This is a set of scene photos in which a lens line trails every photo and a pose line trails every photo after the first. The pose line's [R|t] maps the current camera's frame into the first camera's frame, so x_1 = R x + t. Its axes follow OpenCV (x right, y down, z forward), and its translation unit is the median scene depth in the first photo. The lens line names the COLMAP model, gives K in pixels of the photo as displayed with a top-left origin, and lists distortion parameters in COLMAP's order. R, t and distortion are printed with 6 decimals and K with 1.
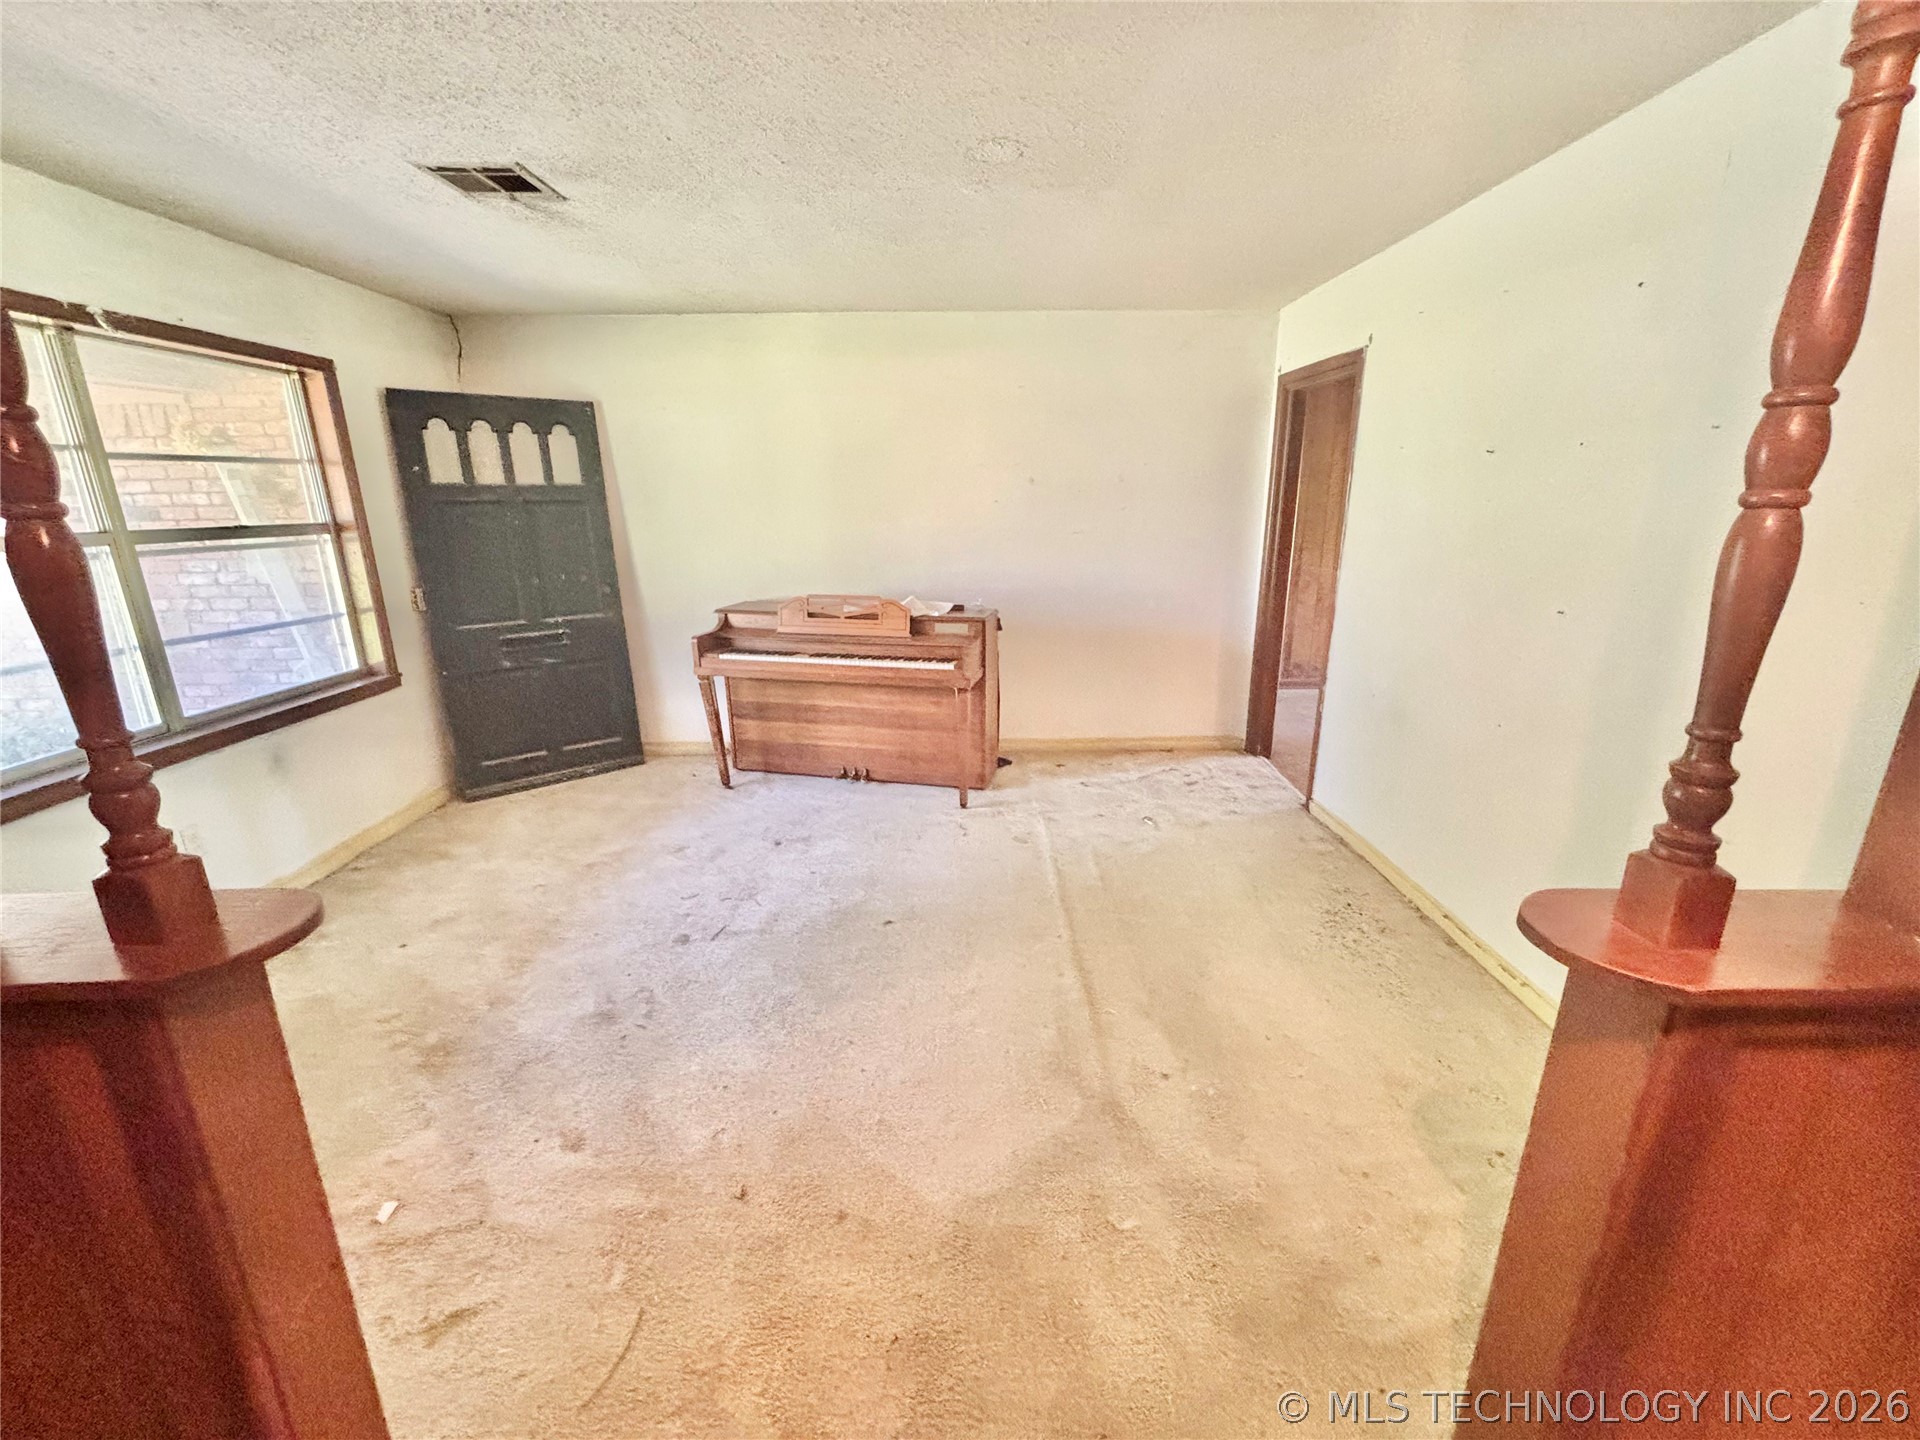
lens RADIAL K [[769.6, 0, 947.1], [0, 769.6, 718.4], [0, 0, 1]] dist [0.001504, -0.000203]
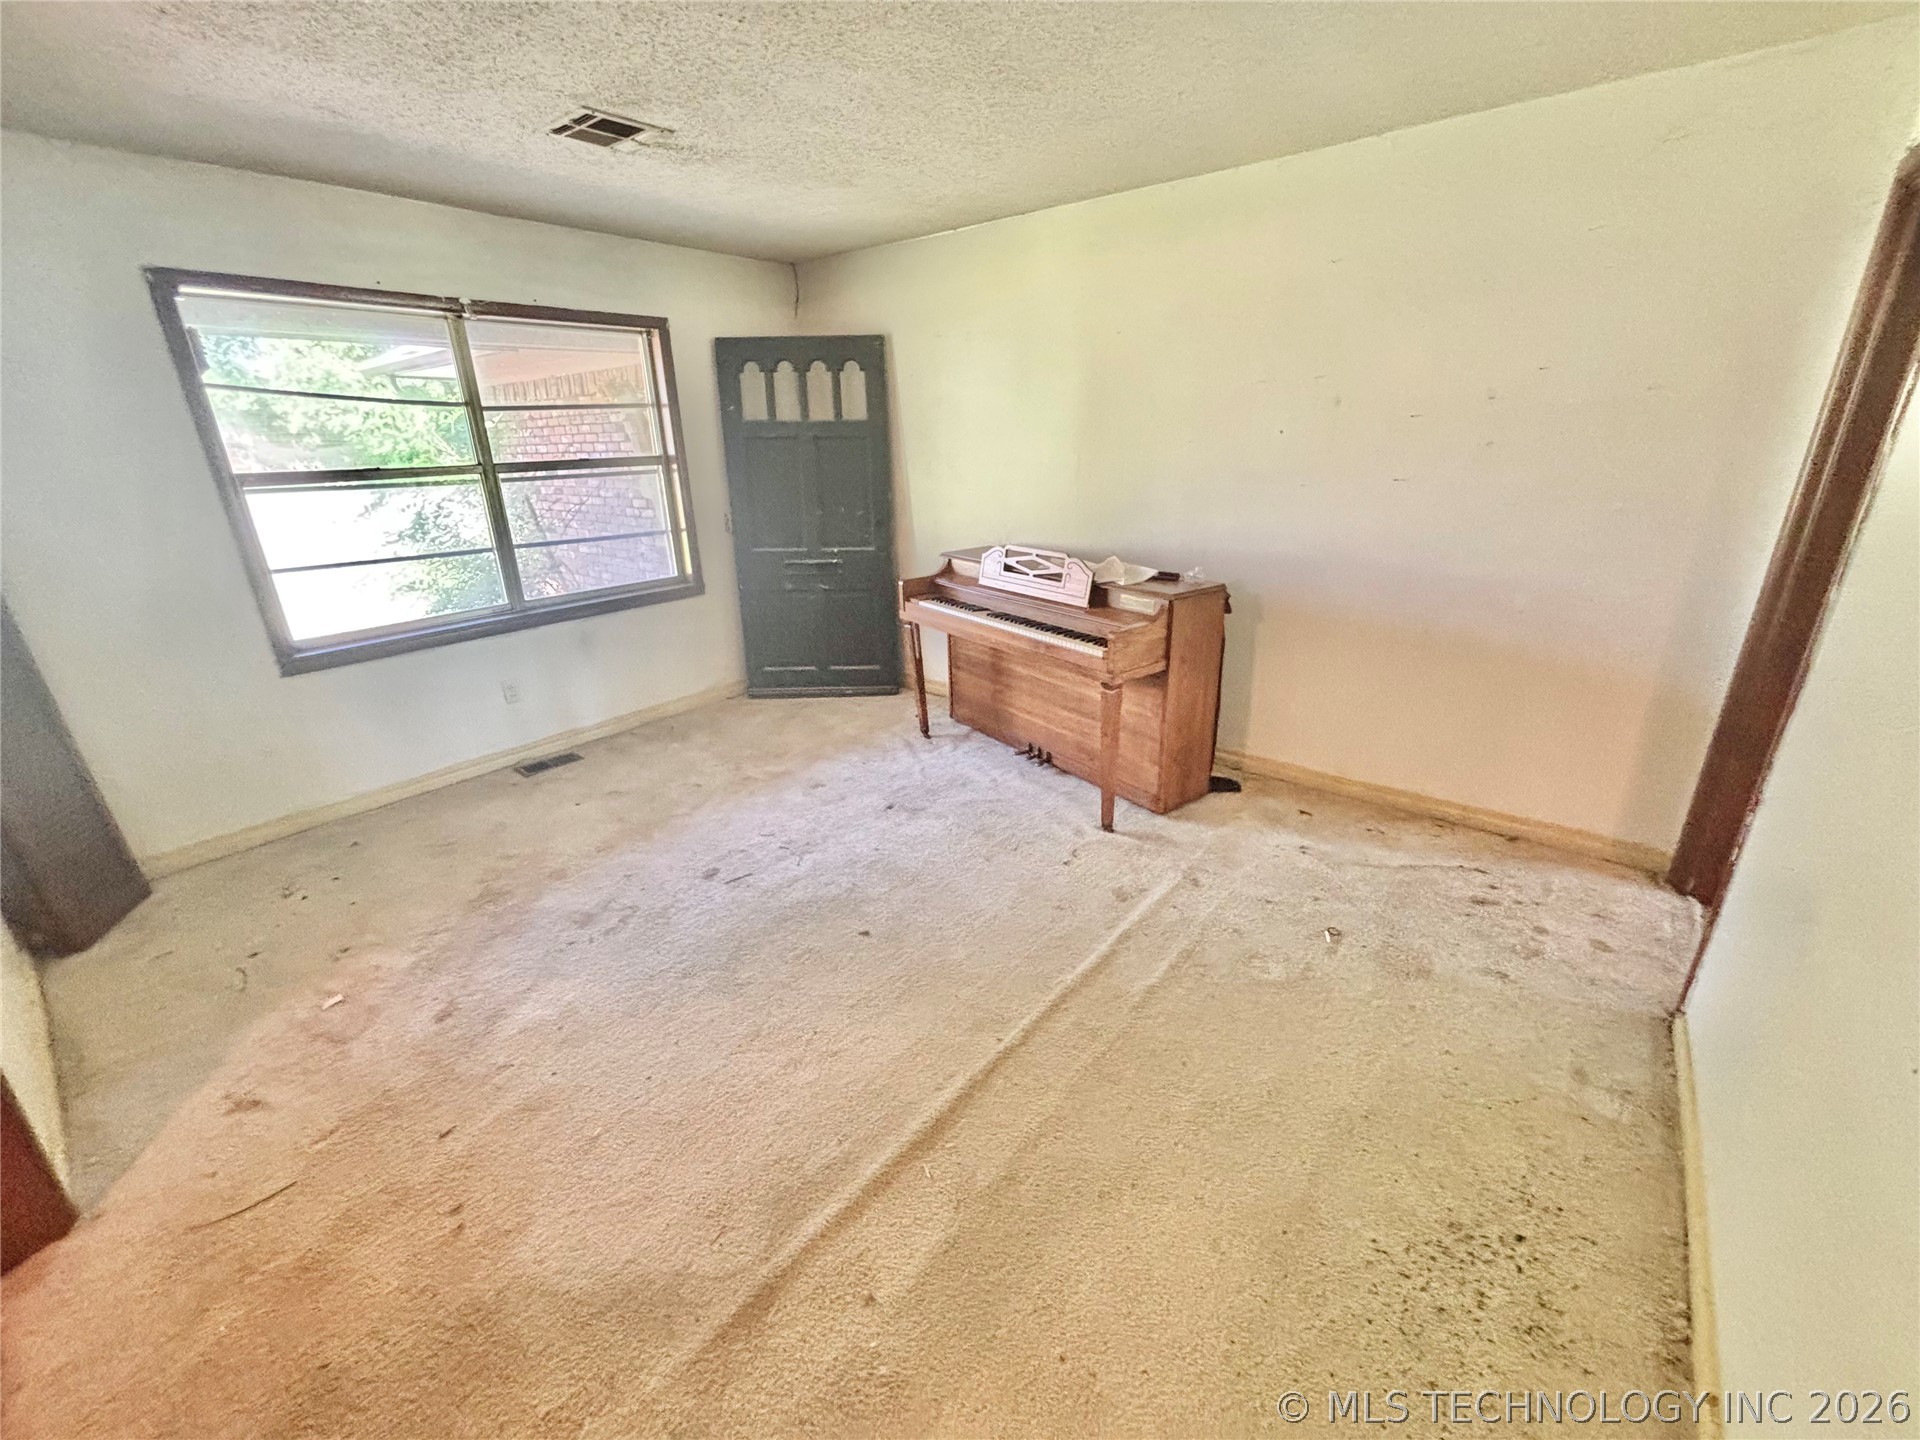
lens RADIAL K [[769.6, 0, 961.4], [0, 769.6, 713.8], [0, 0, 1]] dist [0.001504, -0.000203]
pose [[0.774804, 0.210444, -0.596148, 0.351508], [-0.160306, 0.977551, 0.136735, -0.085227], [0.611540, -0.010377, 0.791145, 0.276838]]
